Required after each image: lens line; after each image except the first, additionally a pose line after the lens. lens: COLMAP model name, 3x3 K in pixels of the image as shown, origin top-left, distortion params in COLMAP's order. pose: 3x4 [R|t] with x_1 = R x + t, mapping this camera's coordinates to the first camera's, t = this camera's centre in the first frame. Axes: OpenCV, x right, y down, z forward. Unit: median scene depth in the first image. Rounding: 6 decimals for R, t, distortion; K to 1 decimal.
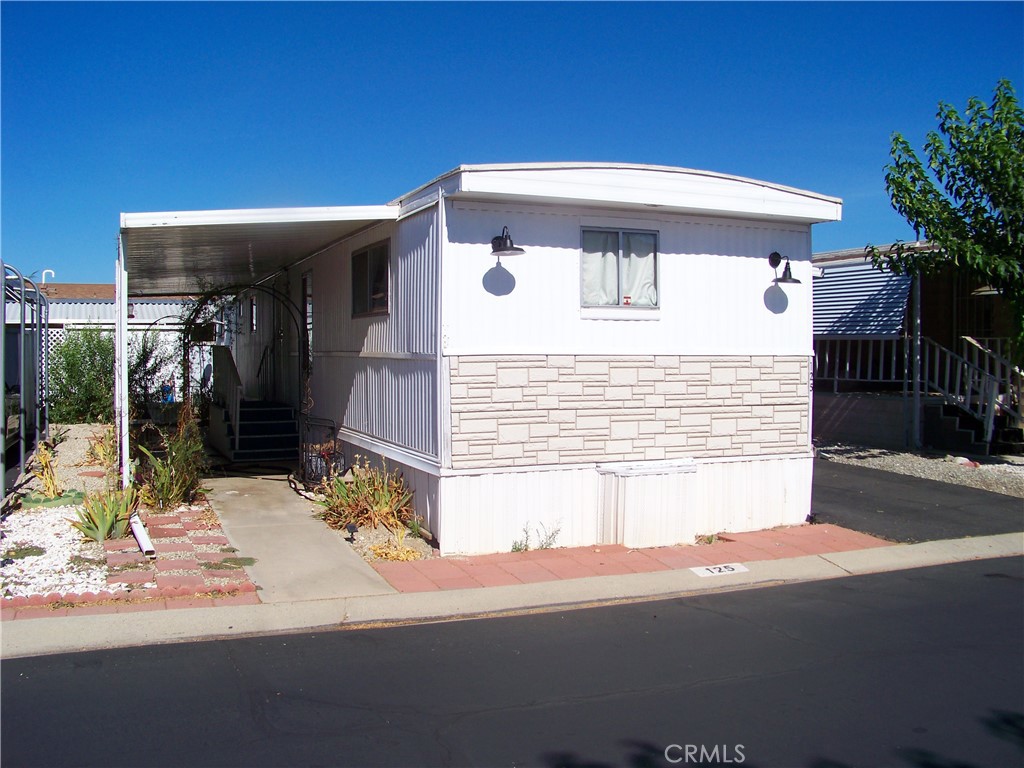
lens RADIAL K [[1006.1, 0, 524.3], [0, 1006.1, 377.6], [0, 0, 1]] dist [-0.262699, 0.355802]
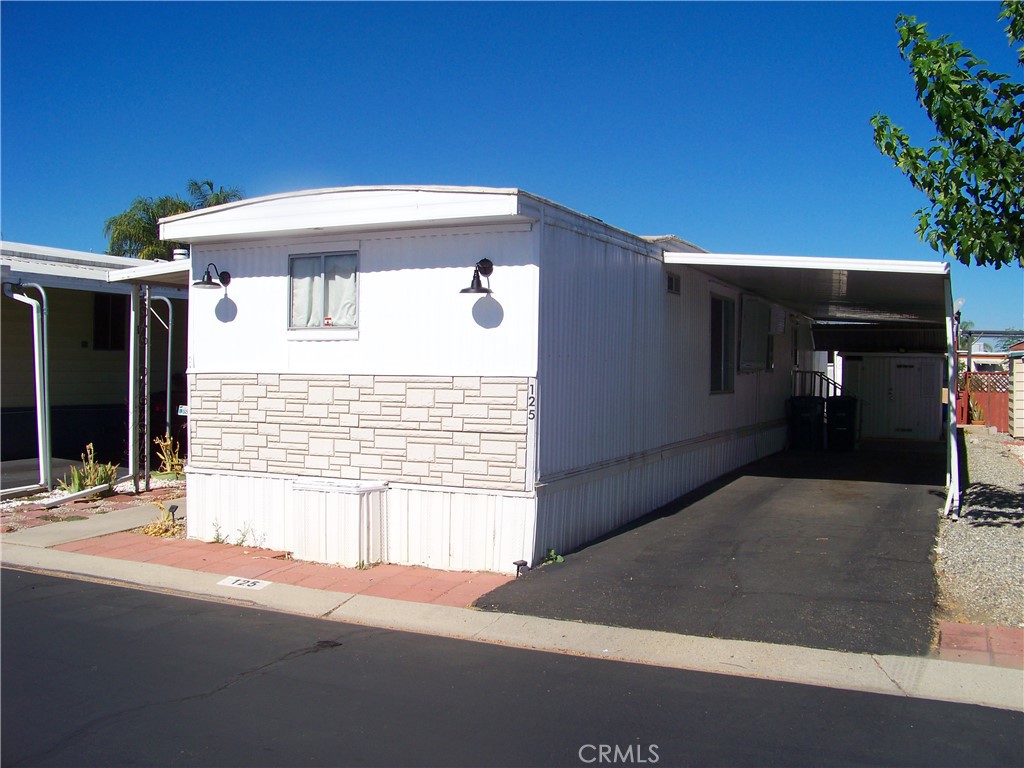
lens RADIAL K [[1006.1, 0, 524.3], [0, 1006.1, 377.6], [0, 0, 1]] dist [-0.262699, 0.355802]
pose [[0.685581, 0.007307, -0.727960, 0.976734], [-0.026579, 0.999534, -0.014999, -0.009076], [0.727511, 0.029632, 0.685455, 0.438446]]
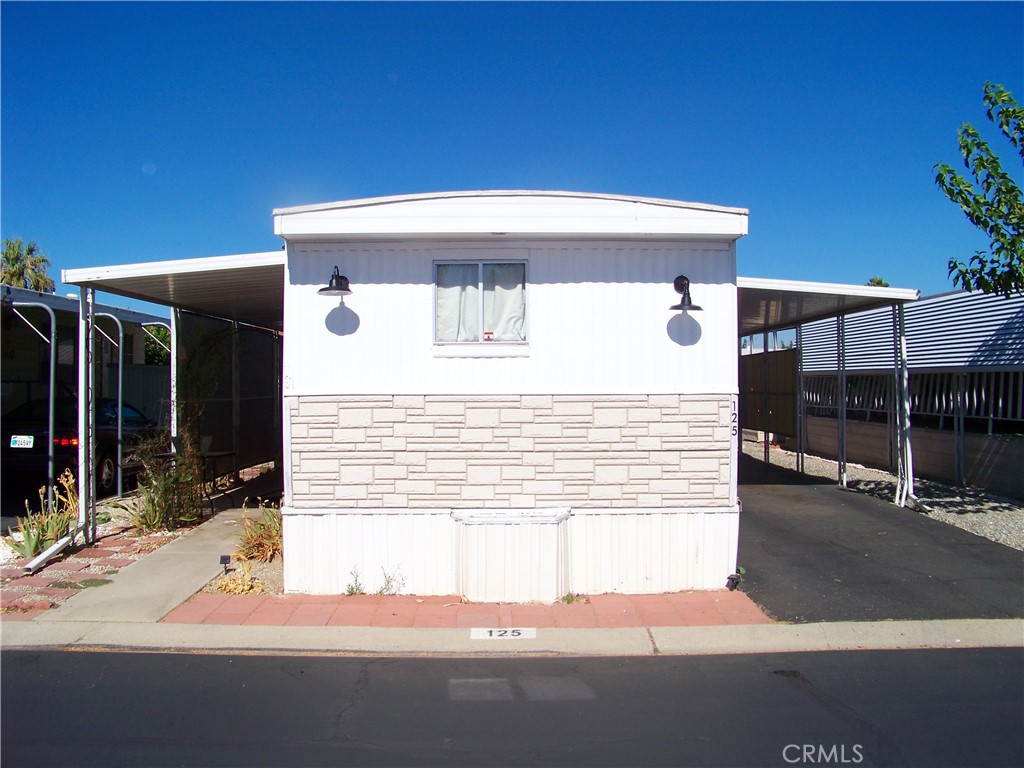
lens RADIAL K [[1006.1, 0, 524.3], [0, 1006.1, 377.6], [0, 0, 1]] dist [-0.262699, 0.355802]
pose [[0.929975, -0.009535, -0.367500, 0.471665], [-0.003518, 0.999387, -0.034832, -0.005770], [0.367607, 0.033685, 0.929371, 0.138982]]
